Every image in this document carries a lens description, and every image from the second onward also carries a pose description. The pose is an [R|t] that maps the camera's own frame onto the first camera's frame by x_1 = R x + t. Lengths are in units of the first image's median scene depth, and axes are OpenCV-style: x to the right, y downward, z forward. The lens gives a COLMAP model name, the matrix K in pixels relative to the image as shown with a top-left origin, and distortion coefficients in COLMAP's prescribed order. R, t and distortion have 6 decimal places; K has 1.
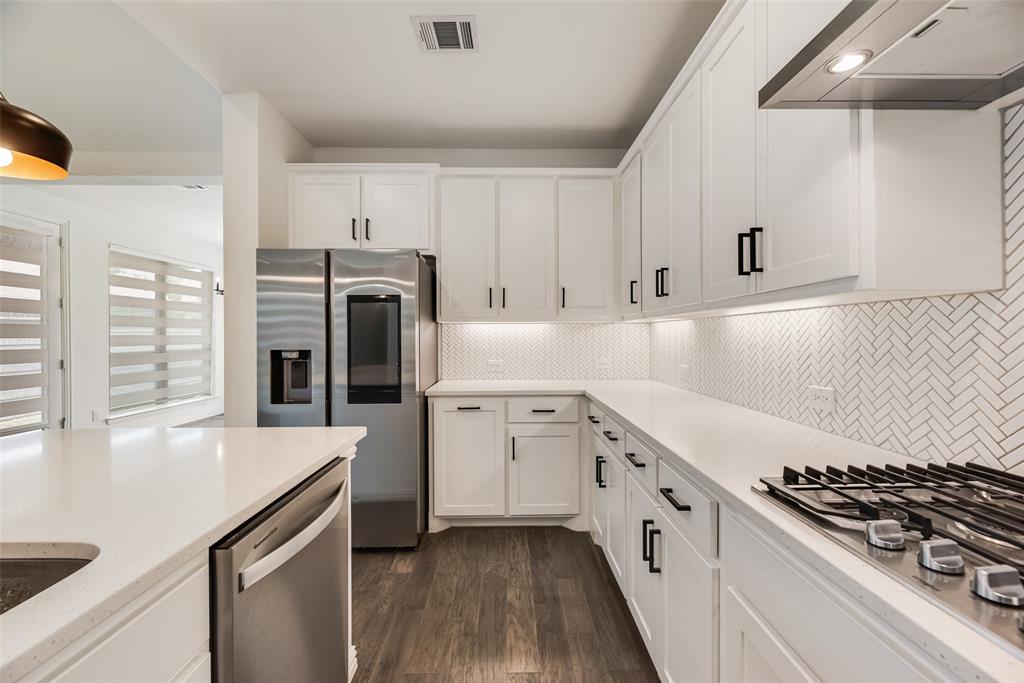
lens RADIAL K [[413.6, 0, 514.9], [0, 413.6, 340.9], [0, 0, 1]] dist [0.002081, -0.000434]
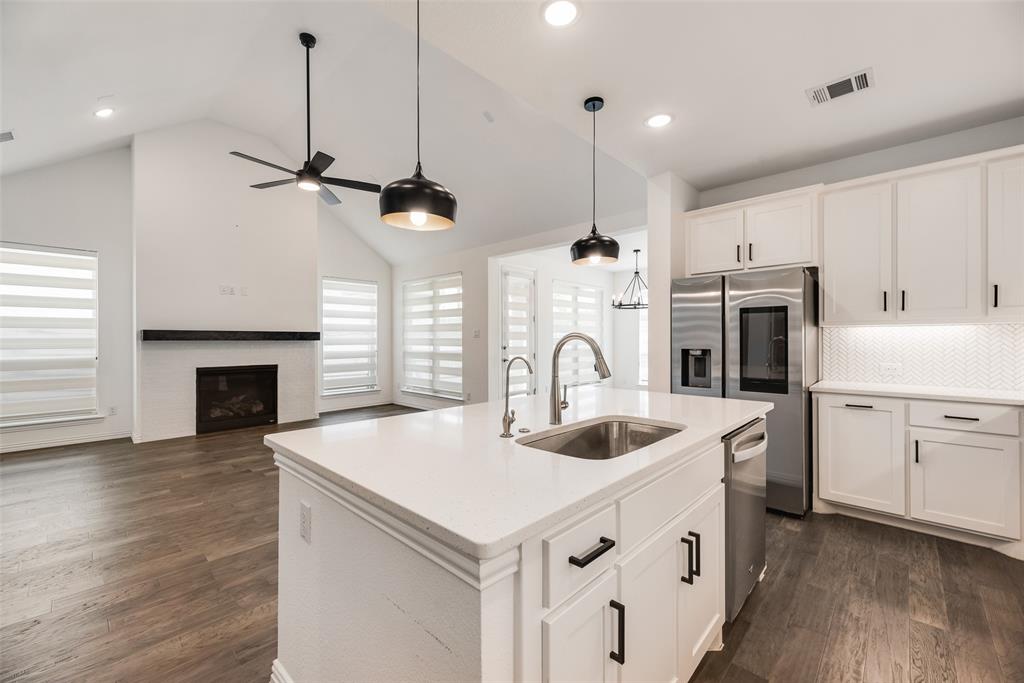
lens RADIAL K [[413.6, 0, 512.4], [0, 413.6, 339.5], [0, 0, 1]] dist [0.002081, -0.000434]
pose [[0.713506, 0.000887, -0.700649, 0.000534], [-0.006383, 0.999966, -0.005234, 0.000836], [0.700620, 0.008207, 0.713487, -0.414991]]
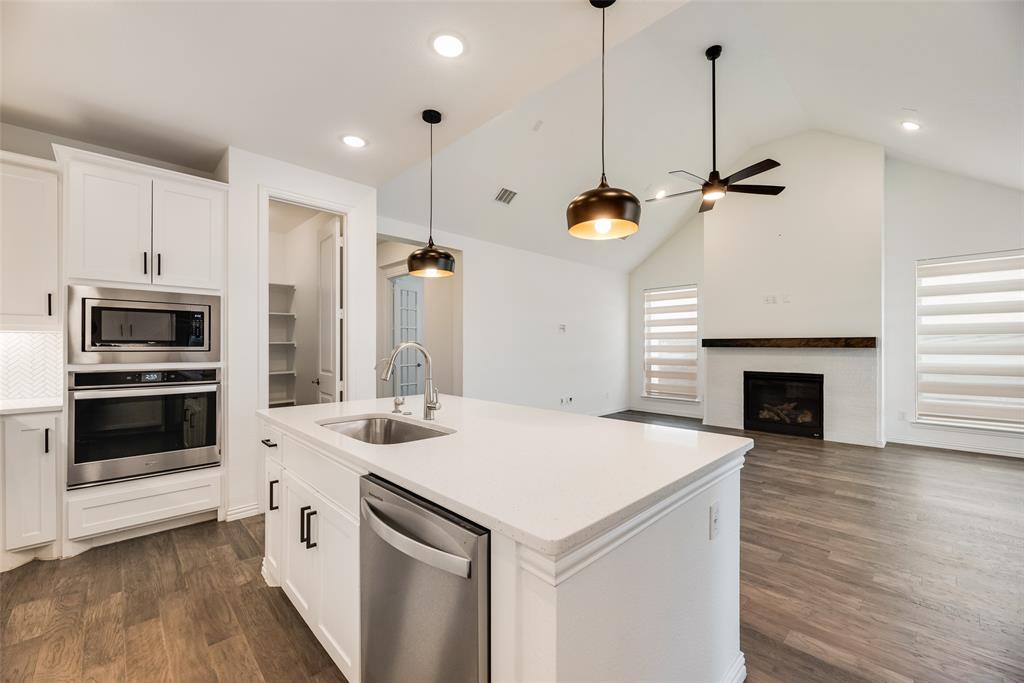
lens RADIAL K [[413.6, 0, 514.9], [0, 413.6, 344.3], [0, 0, 1]] dist [0.002081, -0.000434]
pose [[-0.722570, -0.002018, -0.691294, 0.008436], [-0.005807, 0.999978, 0.003151, -0.012277], [0.691273, 0.006292, -0.722566, 0.835624]]
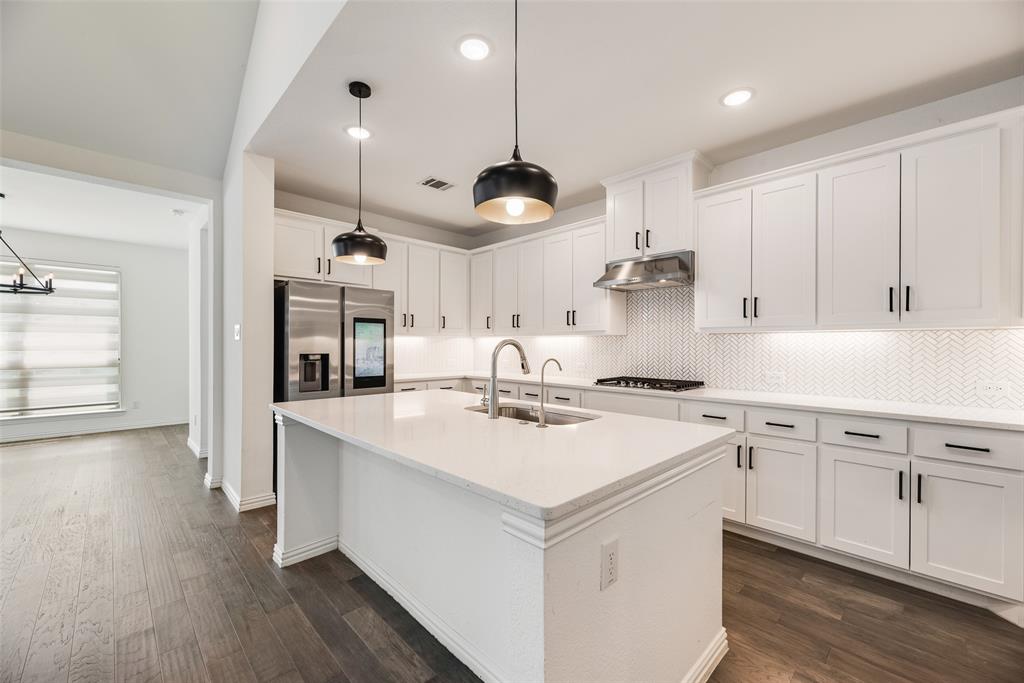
lens RADIAL K [[413.6, 0, 513.8], [0, 413.6, 344.9], [0, 0, 1]] dist [0.002081, -0.000434]
pose [[0.728223, 0.006956, 0.685305, -0.952872], [0.000785, 0.999939, -0.010983, 0.007028], [-0.685340, 0.008536, 0.728173, -0.477241]]
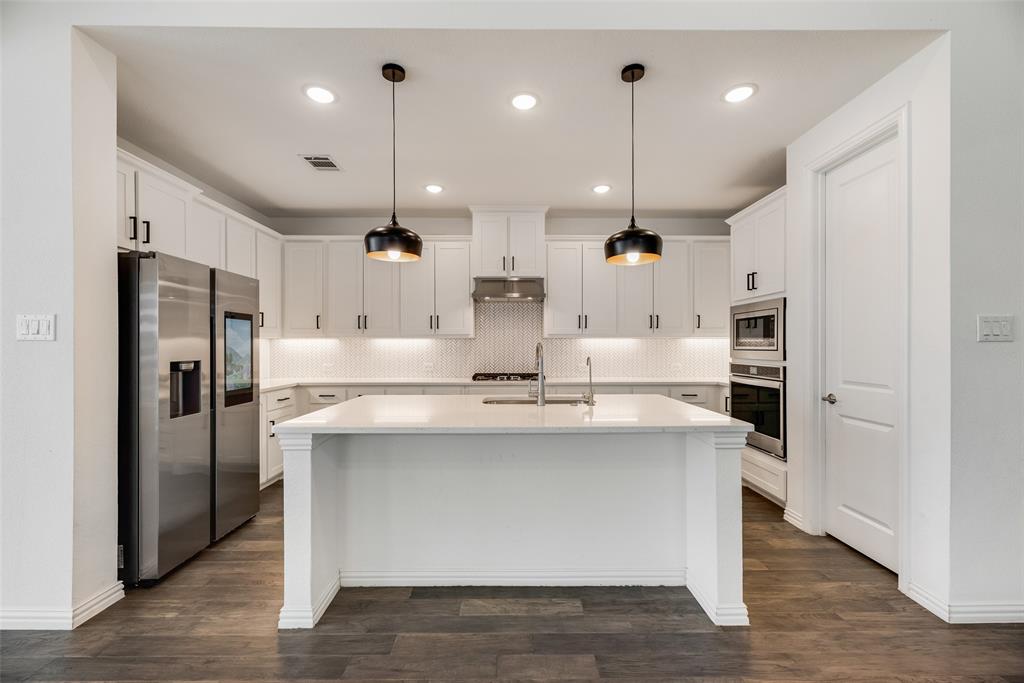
lens RADIAL K [[413.6, 0, 512.1], [0, 413.6, 348.2], [0, 0, 1]] dist [0.002081, -0.000434]
pose [[0.010573, 0.000635, 0.999944, -1.433042], [0.011393, 0.999935, -0.000755, 0.000302], [-0.999879, 0.011400, 0.010565, 0.189924]]
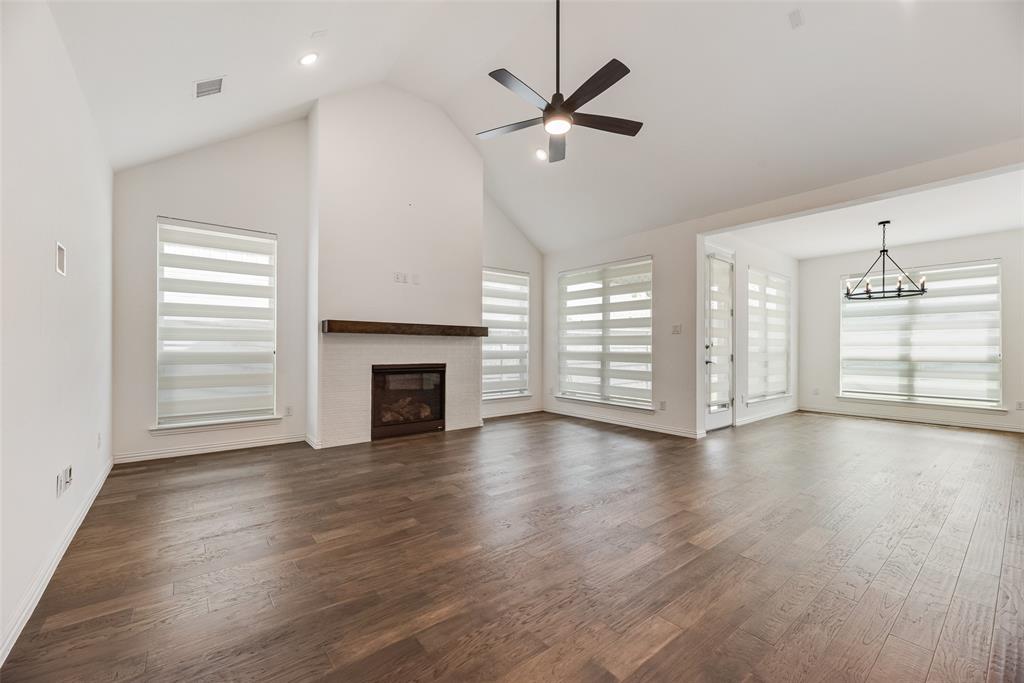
lens RADIAL K [[413.6, 0, 511.0], [0, 413.6, 347.6], [0, 0, 1]] dist [0.002081, -0.000434]
pose [[0.607591, 0.005703, -0.794230, -0.803685], [-0.014668, 0.999884, -0.004041, 0.066828], [0.794115, 0.014105, 0.607604, -0.681973]]
